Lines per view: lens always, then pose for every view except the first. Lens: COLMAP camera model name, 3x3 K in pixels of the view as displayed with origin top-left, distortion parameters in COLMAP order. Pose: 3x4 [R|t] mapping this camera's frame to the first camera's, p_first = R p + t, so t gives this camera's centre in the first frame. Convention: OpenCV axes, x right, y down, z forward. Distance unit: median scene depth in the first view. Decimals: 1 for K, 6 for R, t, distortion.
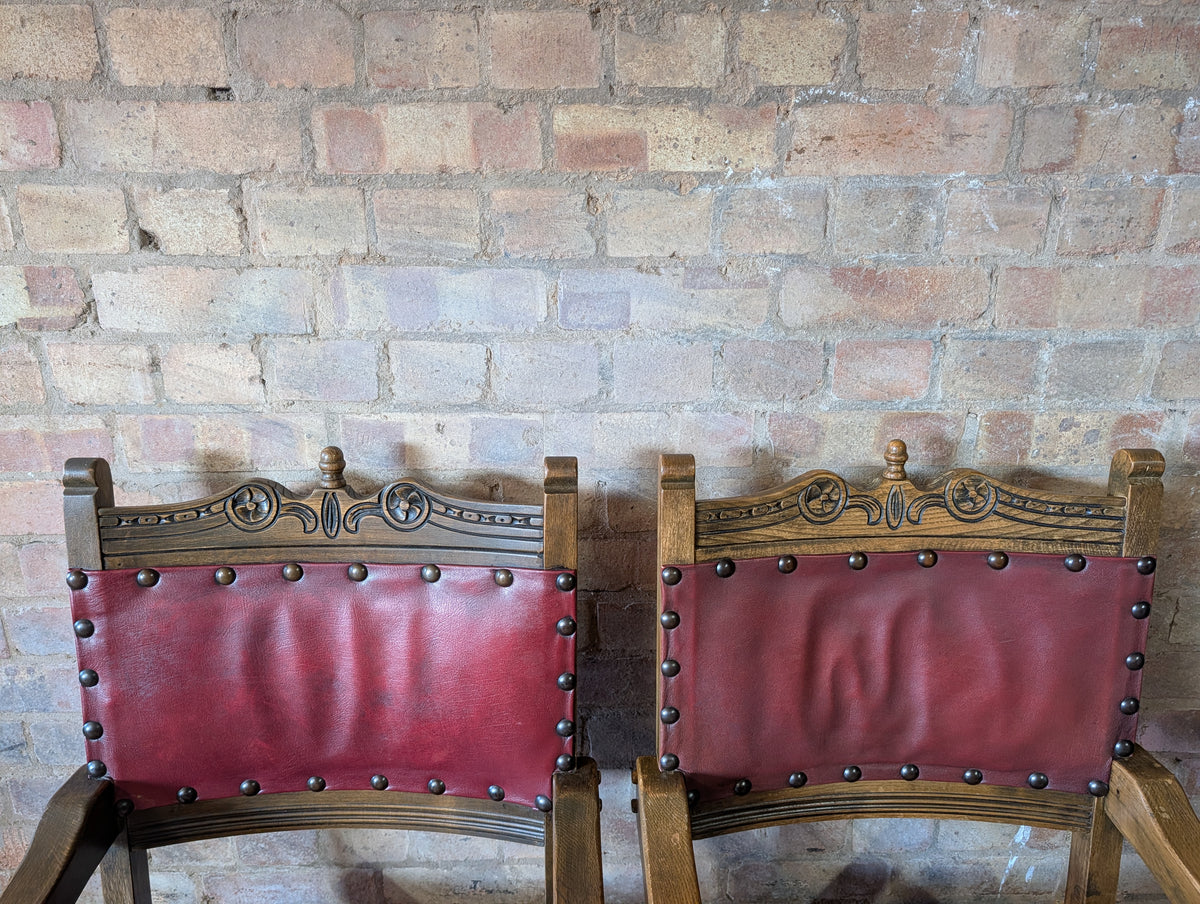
lens RADIAL K [[854.3, 0, 581.1], [0, 854.3, 454.4], [0, 0, 1]] dist [0.002659, -0.001461]
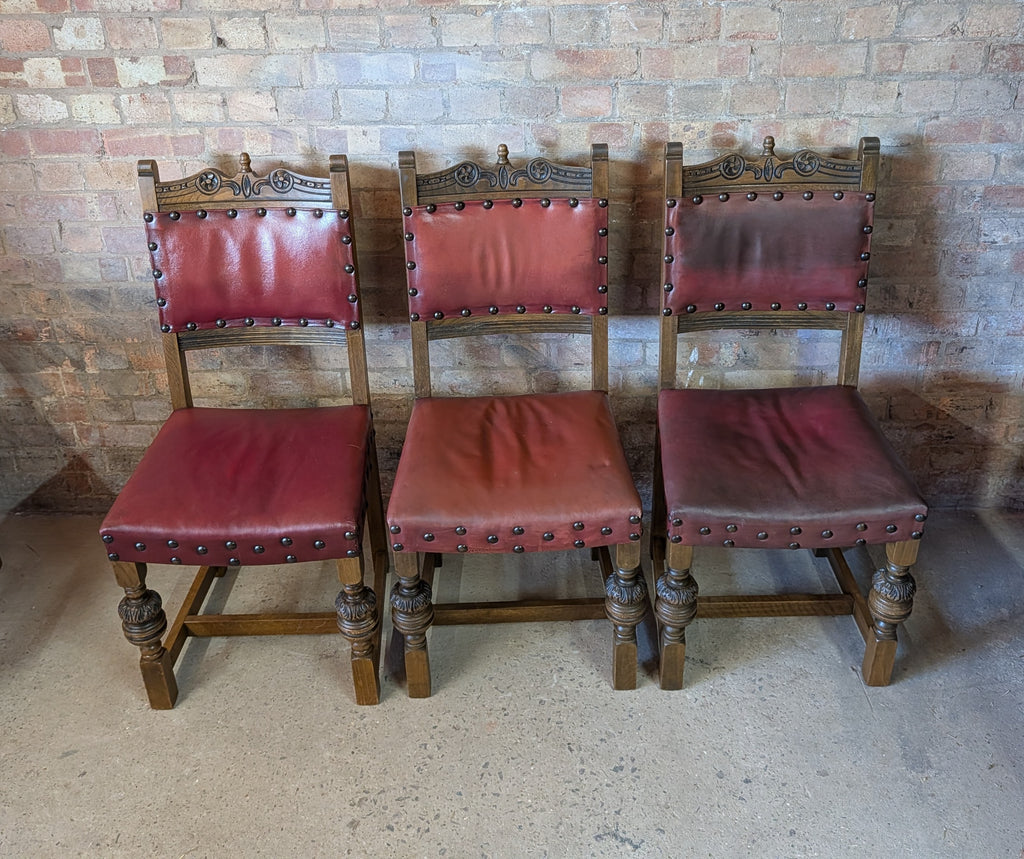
lens RADIAL K [[1051.5, 0, 510.0], [0, 1051.5, 324.2], [0, 0, 1]] dist [0.023424, -0.050289]
pose [[0.997825, 0.004192, -0.065786, 0.358439], [0.007287, 0.984846, 0.173276, -0.015104], [0.065515, -0.173379, 0.982674, -1.563563]]
